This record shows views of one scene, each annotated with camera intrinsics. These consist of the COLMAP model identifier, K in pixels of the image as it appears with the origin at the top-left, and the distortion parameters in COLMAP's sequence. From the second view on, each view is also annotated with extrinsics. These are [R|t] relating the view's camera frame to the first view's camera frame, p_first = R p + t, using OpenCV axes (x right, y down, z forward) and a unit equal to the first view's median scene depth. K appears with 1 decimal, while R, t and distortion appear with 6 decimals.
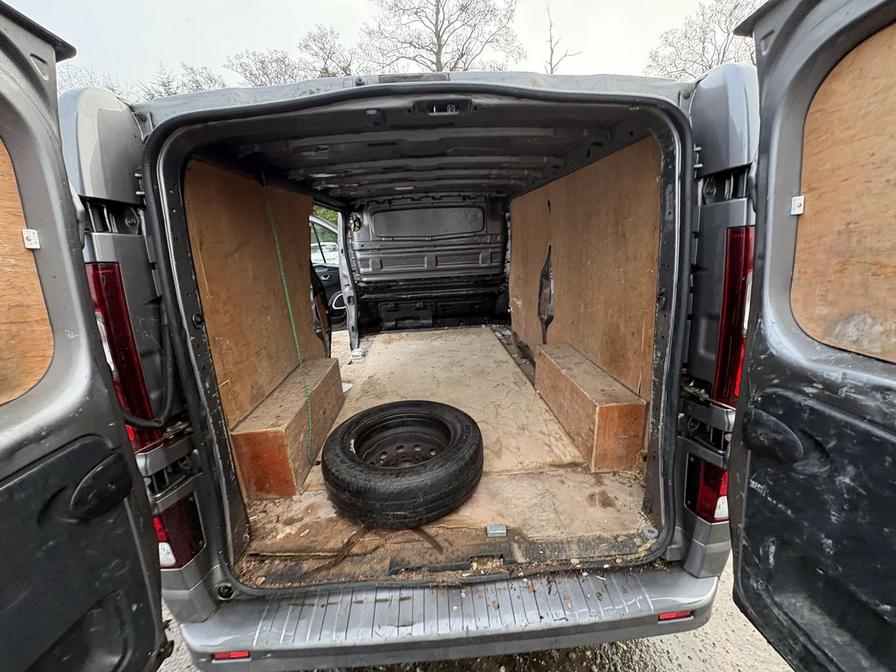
lens RADIAL K [[353.5, 0, 448.3], [0, 353.5, 337.6], [0, 0, 1]] dist [-0.003302, 0.000199]
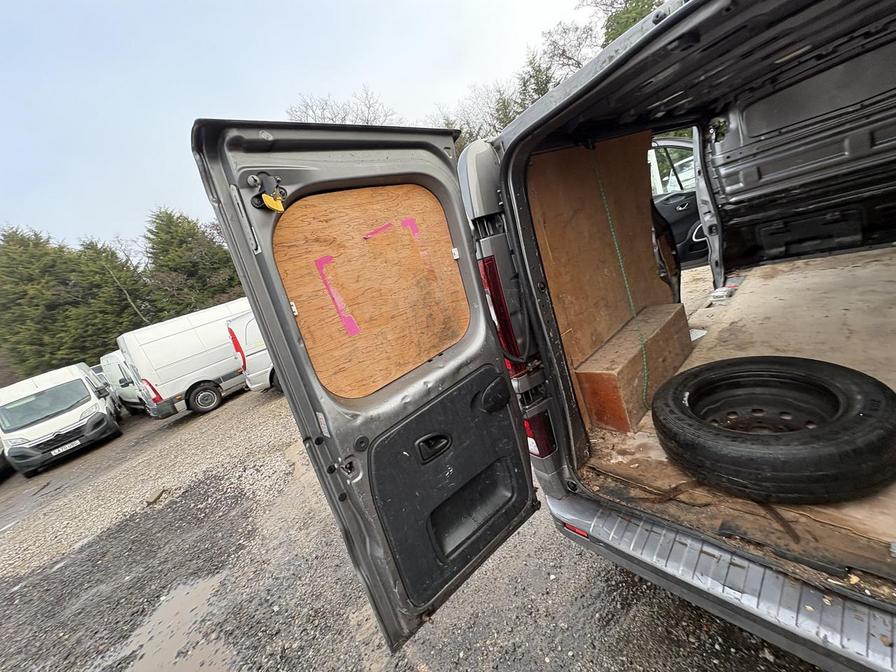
lens RADIAL K [[353.5, 0, 448.3], [0, 353.5, 337.6], [0, 0, 1]] dist [-0.003302, 0.000199]
pose [[0.581886, 0.043235, -0.812120, 0.141560], [0.095849, 0.987981, 0.121274, -0.042845], [0.807602, -0.148409, 0.570748, -0.060536]]
